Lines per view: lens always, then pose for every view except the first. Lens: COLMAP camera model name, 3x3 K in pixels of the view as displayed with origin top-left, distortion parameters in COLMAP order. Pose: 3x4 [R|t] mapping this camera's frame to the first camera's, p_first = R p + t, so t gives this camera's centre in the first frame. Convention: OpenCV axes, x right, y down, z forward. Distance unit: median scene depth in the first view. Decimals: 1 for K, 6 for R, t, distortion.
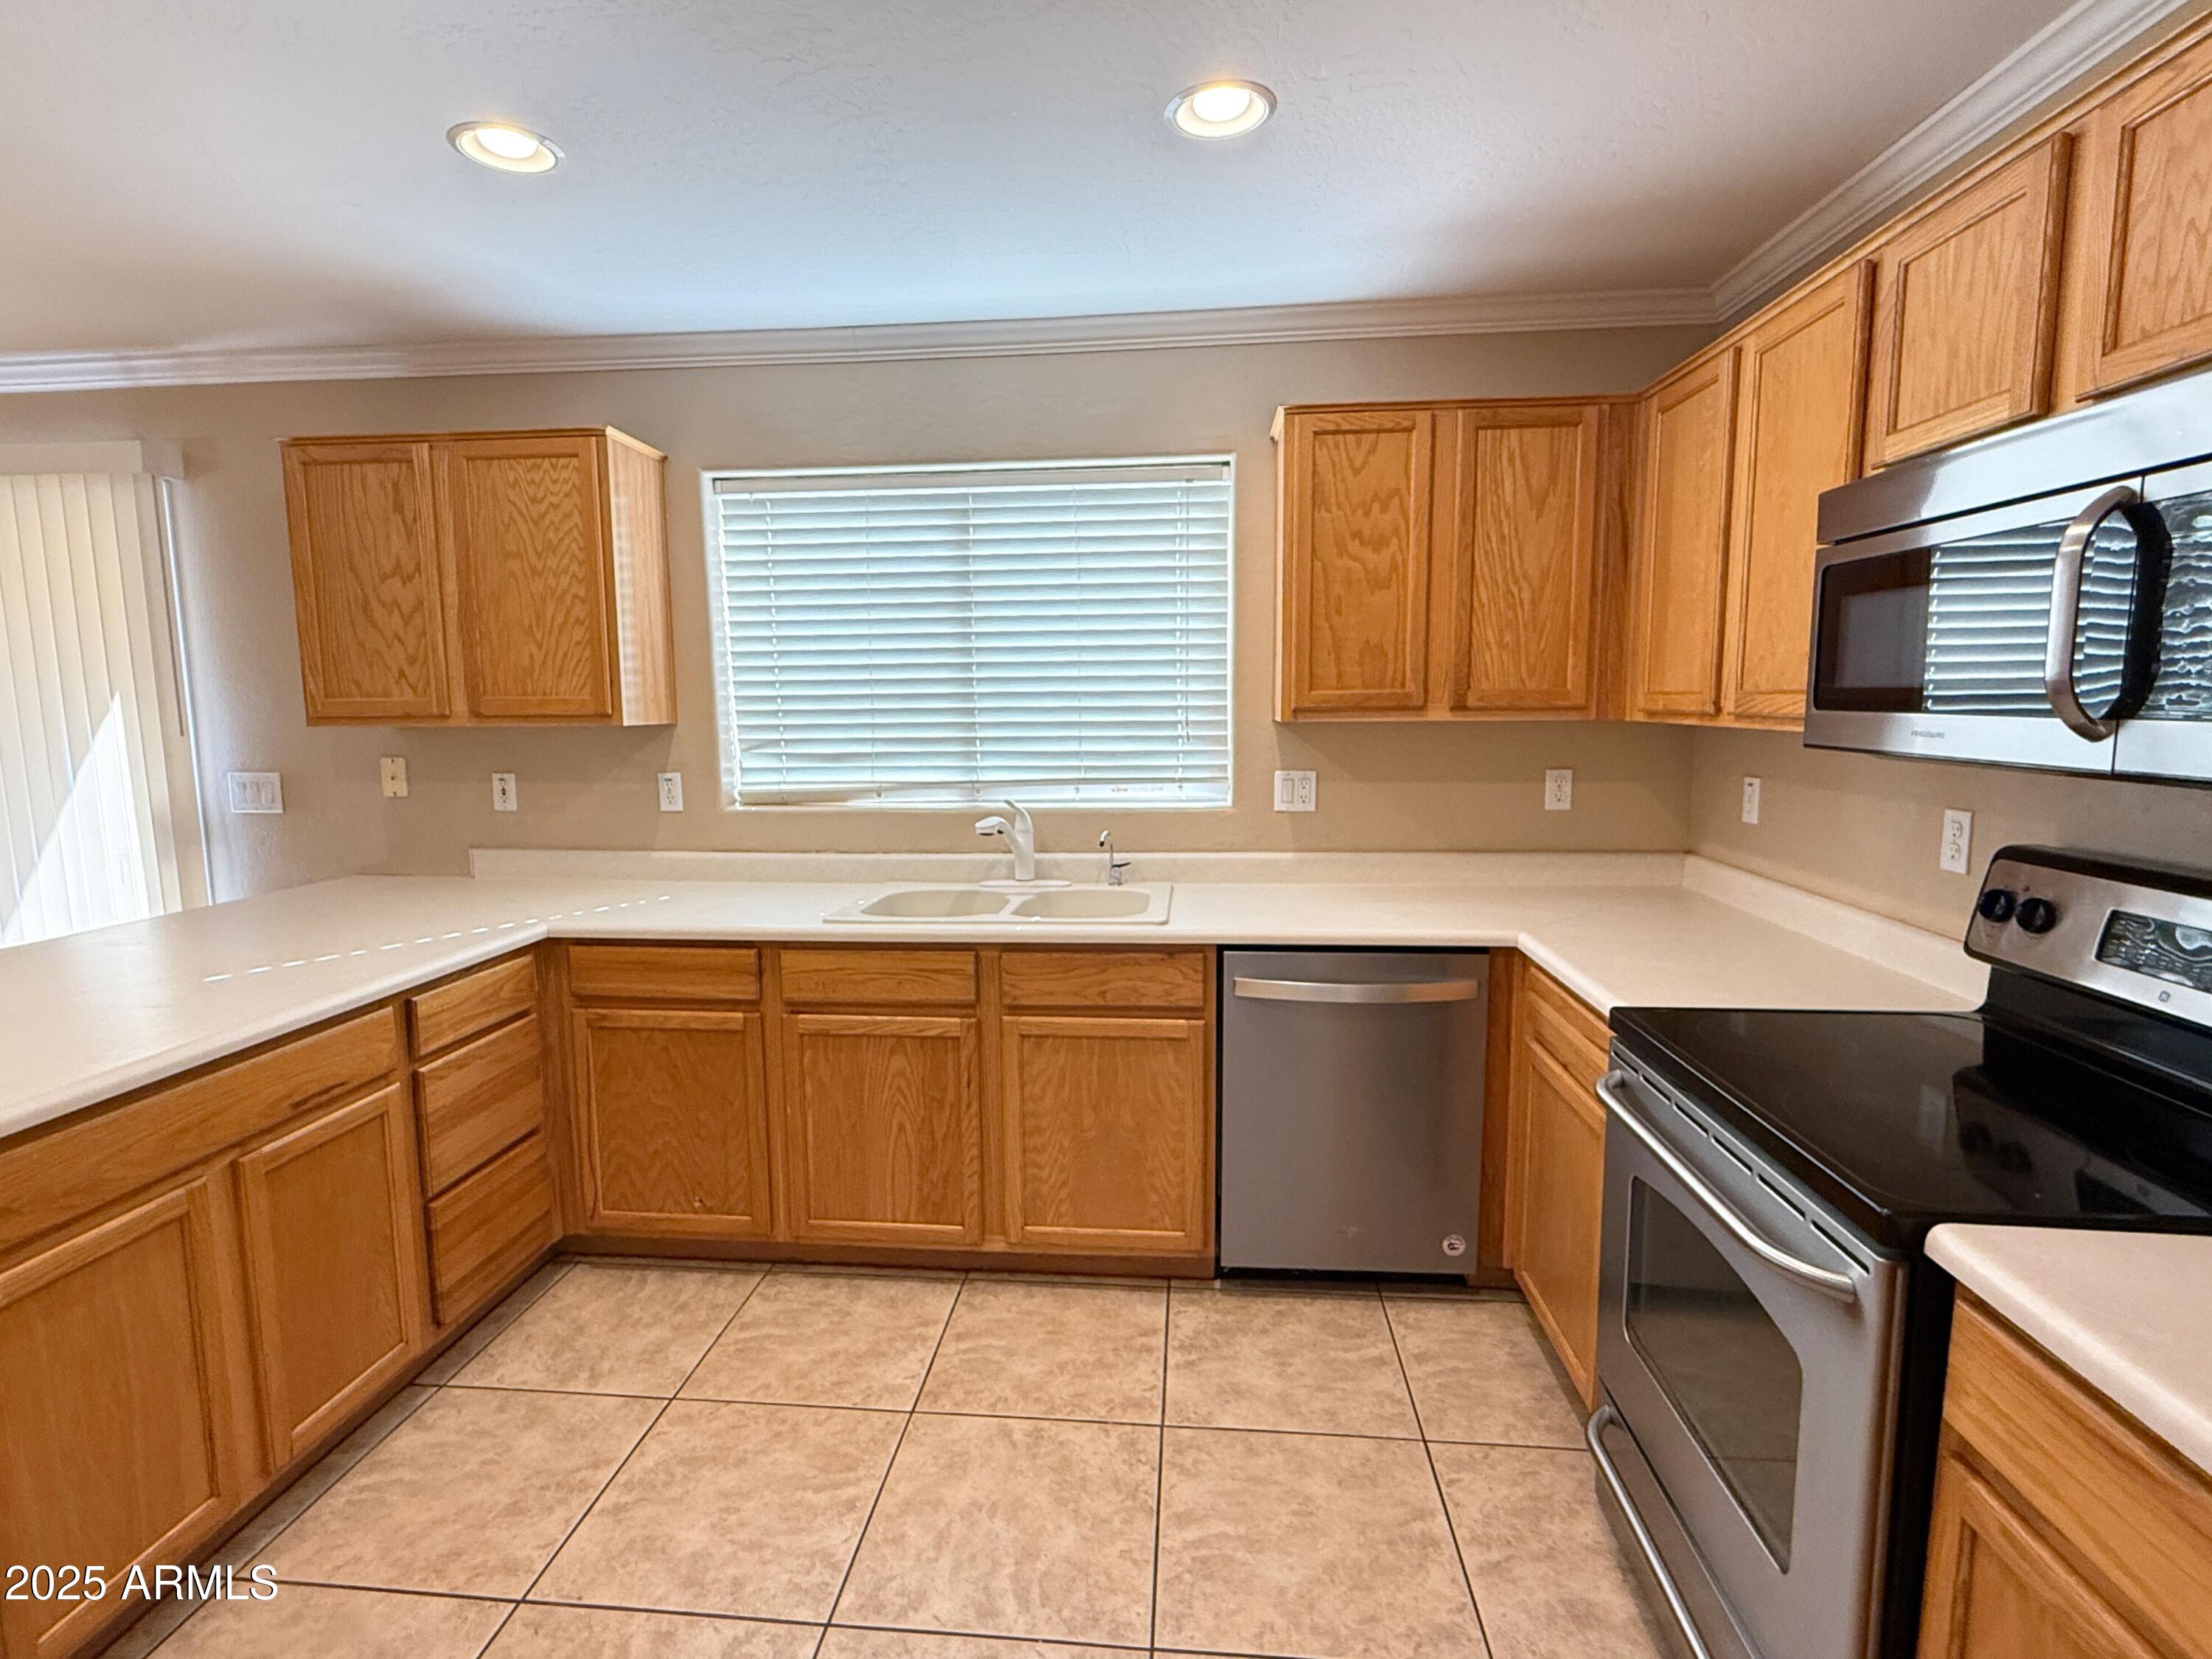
lens RADIAL K [[1072.1, 0, 1099.9], [0, 1072.1, 832.9], [0, 0, 1]] dist [-0.001793, -0.000093]
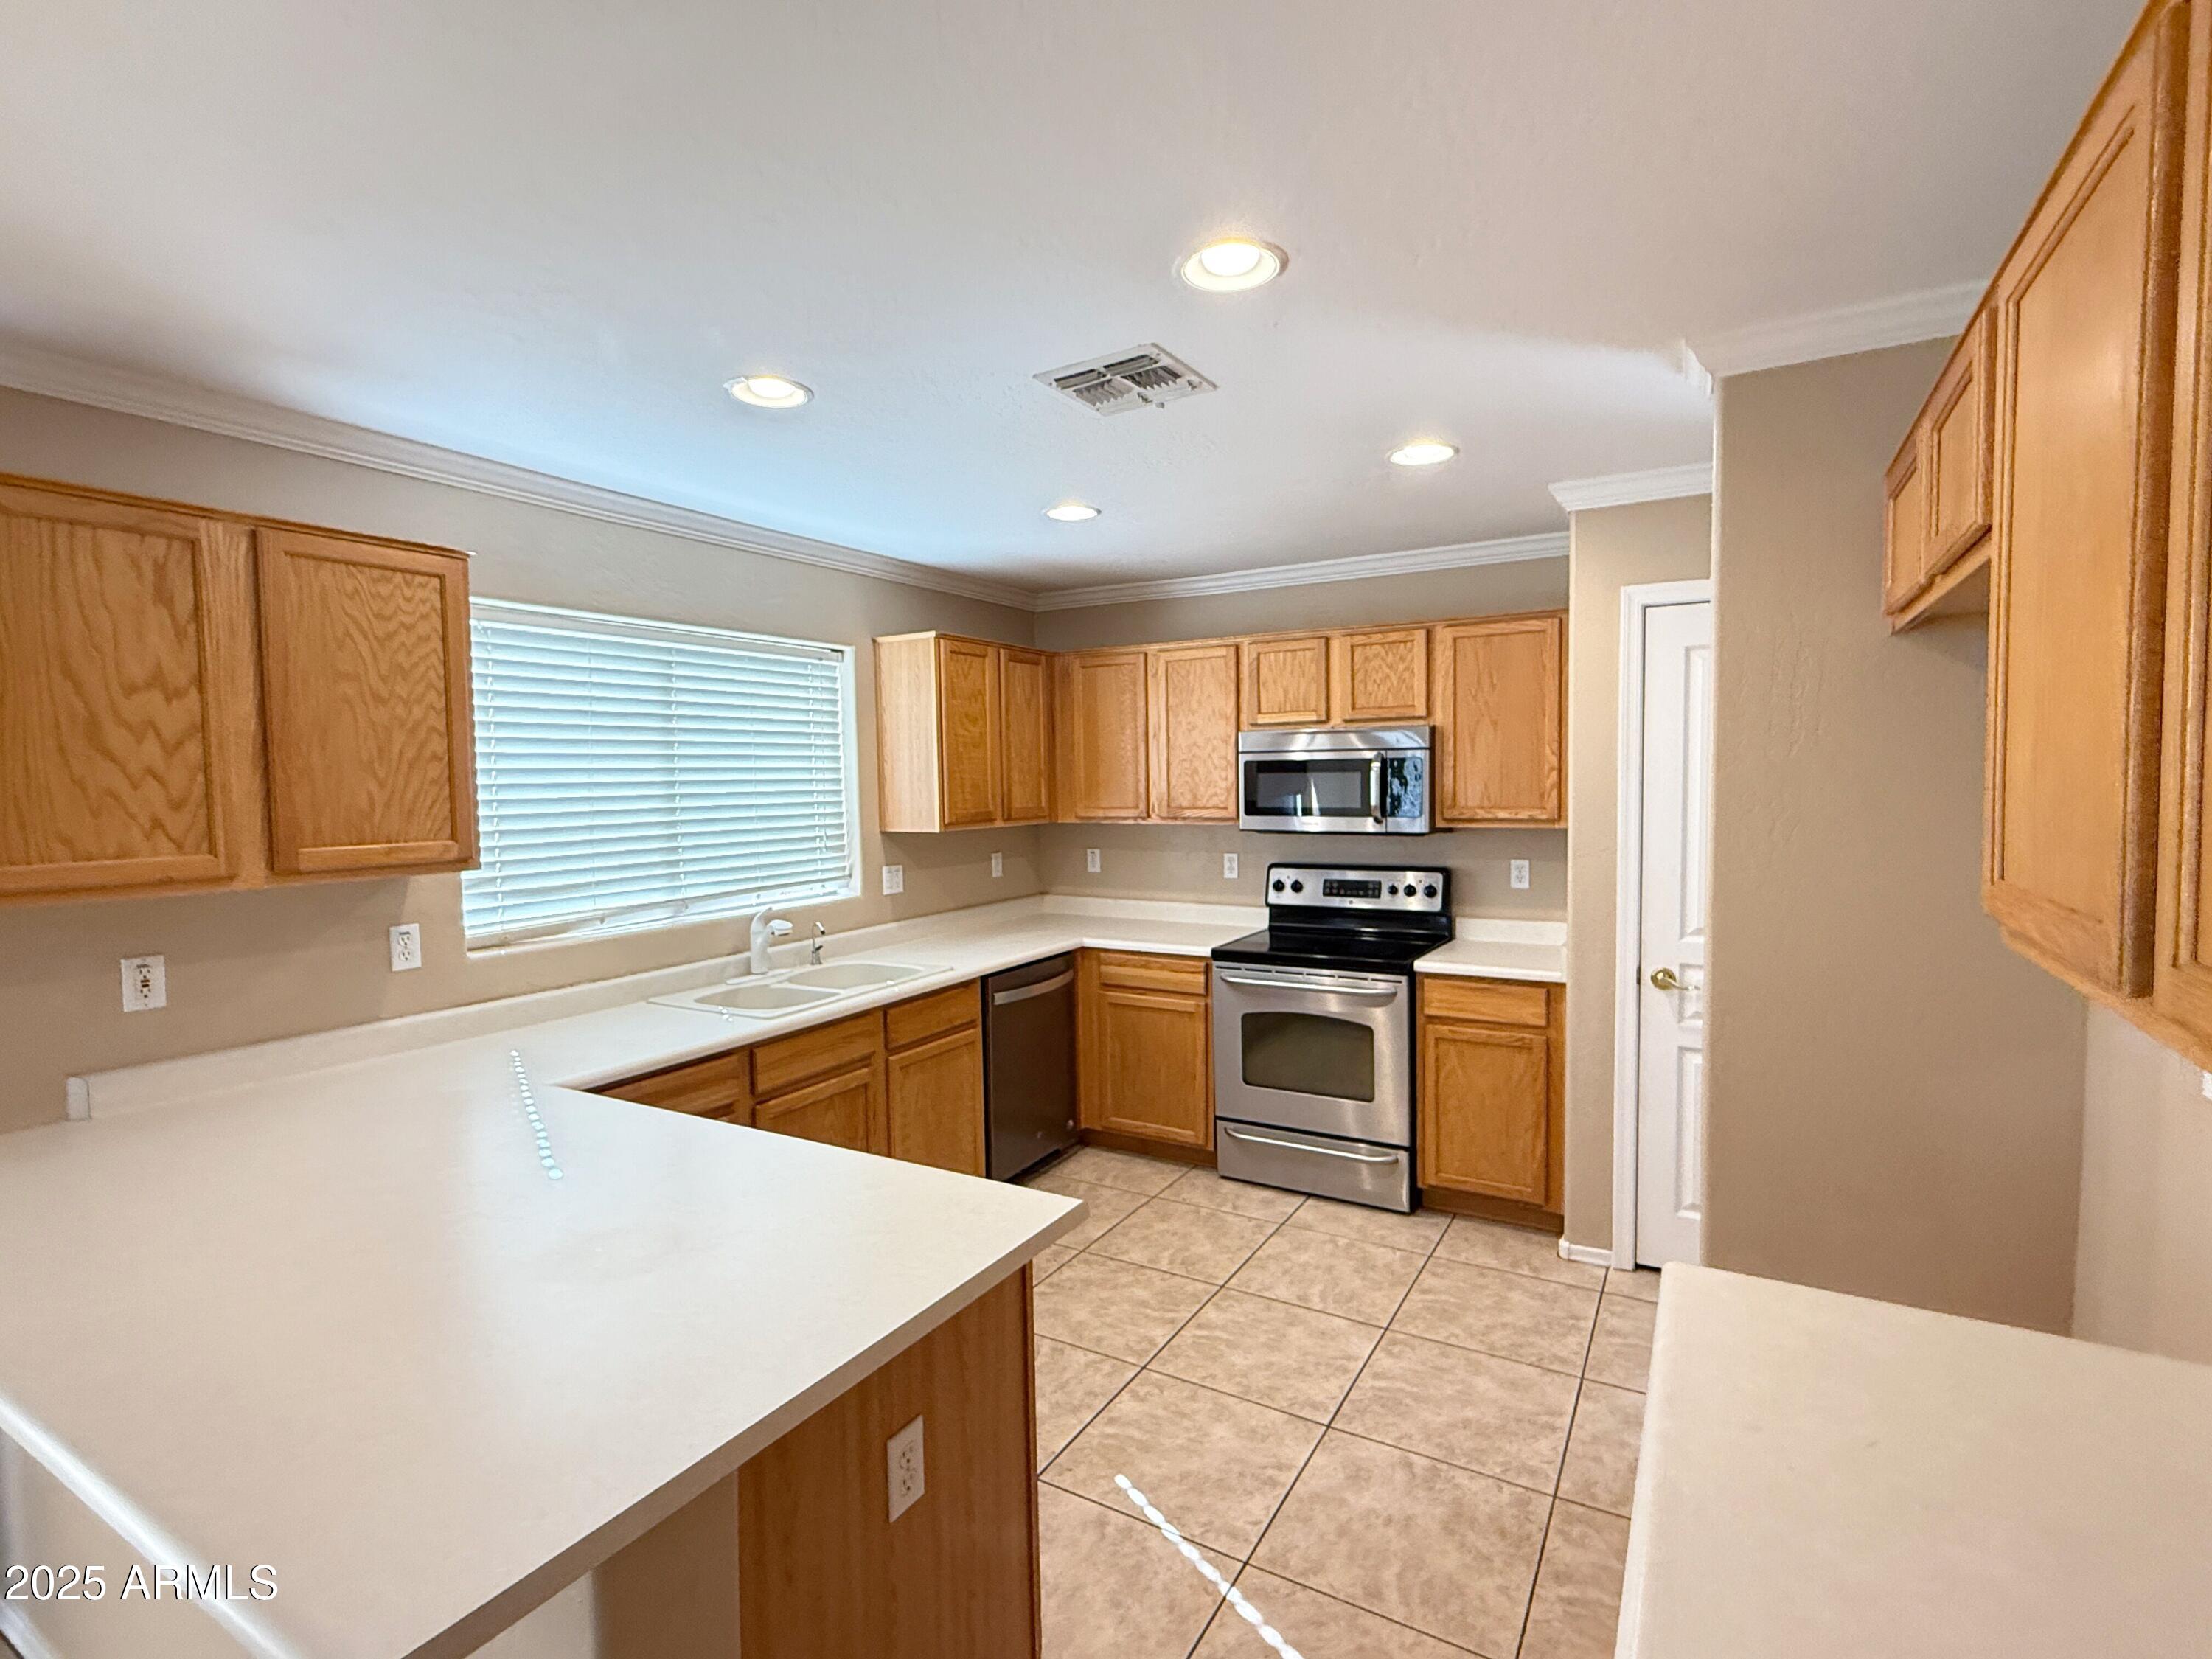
lens RADIAL K [[1051.7, 0, 1106.0], [0, 1051.7, 829.5], [0, 0, 1]] dist [-0.001701, 0.000022]
pose [[0.425999, -0.044670, 0.903620, -1.037950], [0.125890, 0.991991, -0.010311, -0.059389], [-0.895922, 0.118149, 0.428211, 0.139116]]
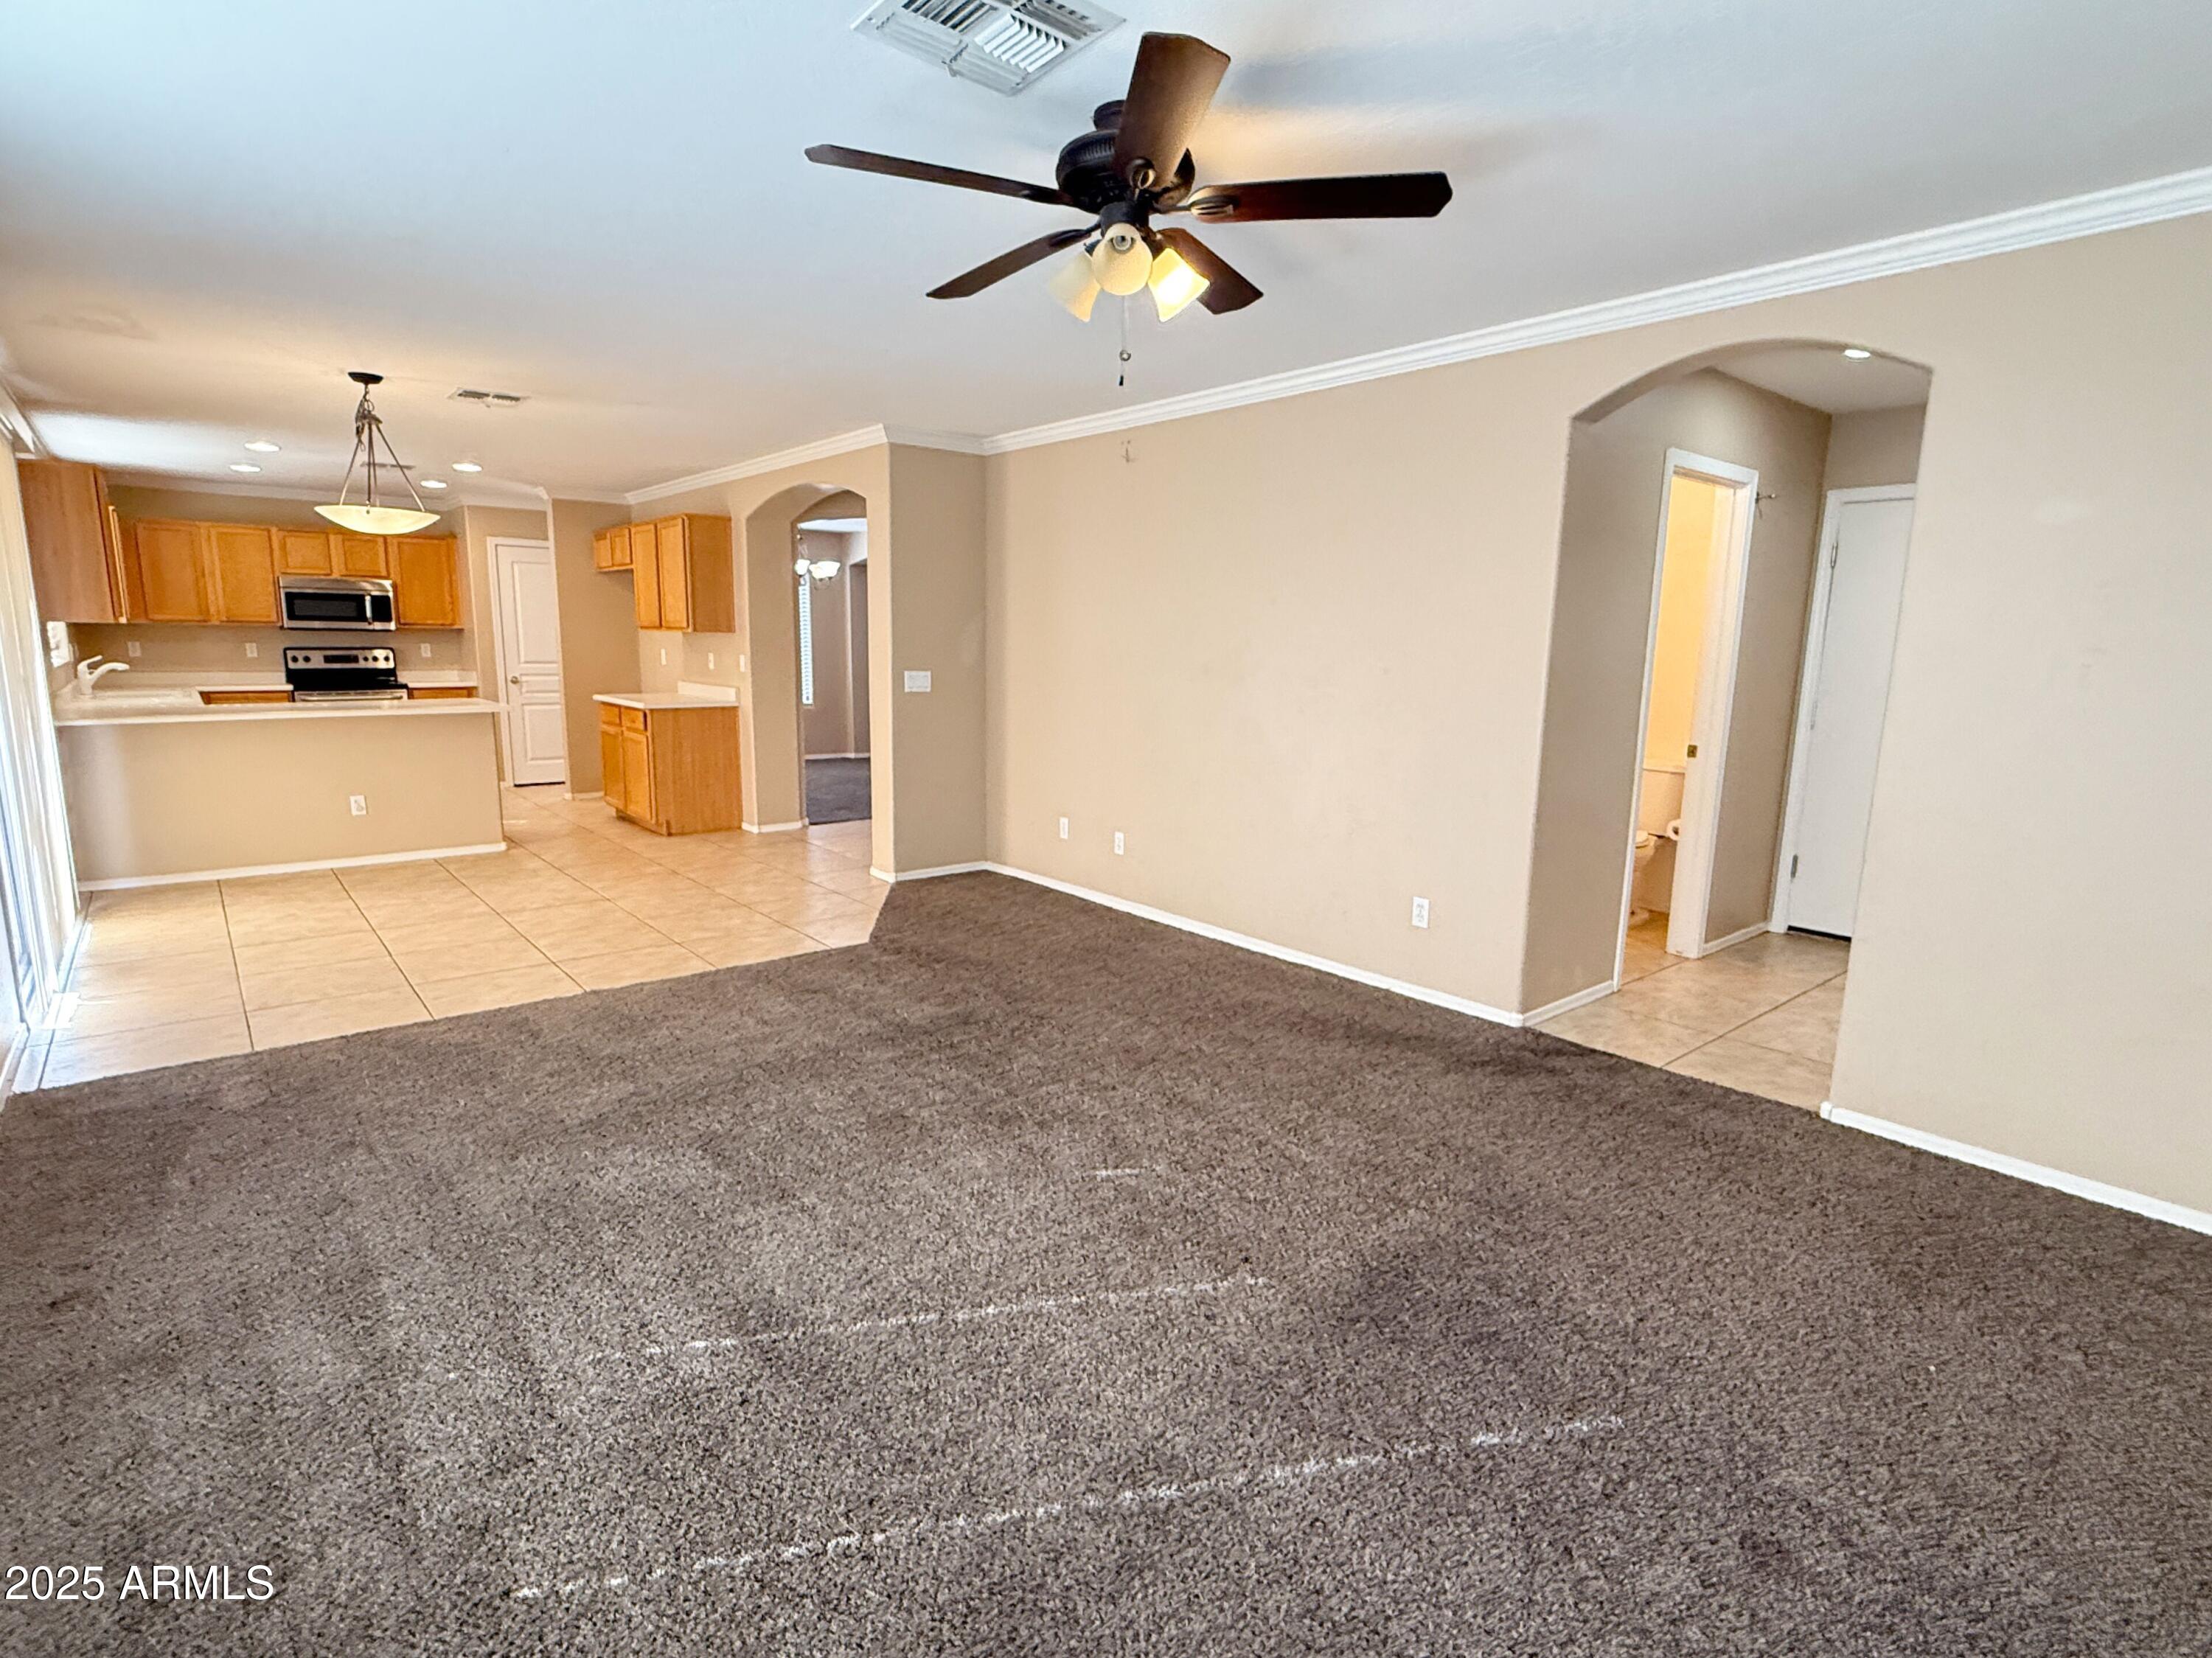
lens RADIAL K [[1104.3, 0, 1106.0], [0, 1104.3, 829.0], [0, 0, 1]] dist [0.002106, 0.000289]
pose [[-0.709165, -0.124733, 0.693921, -3.438084], [0.077651, 0.964420, 0.252712, -0.110617], [-0.700754, 0.233098, -0.674247, 1.217936]]
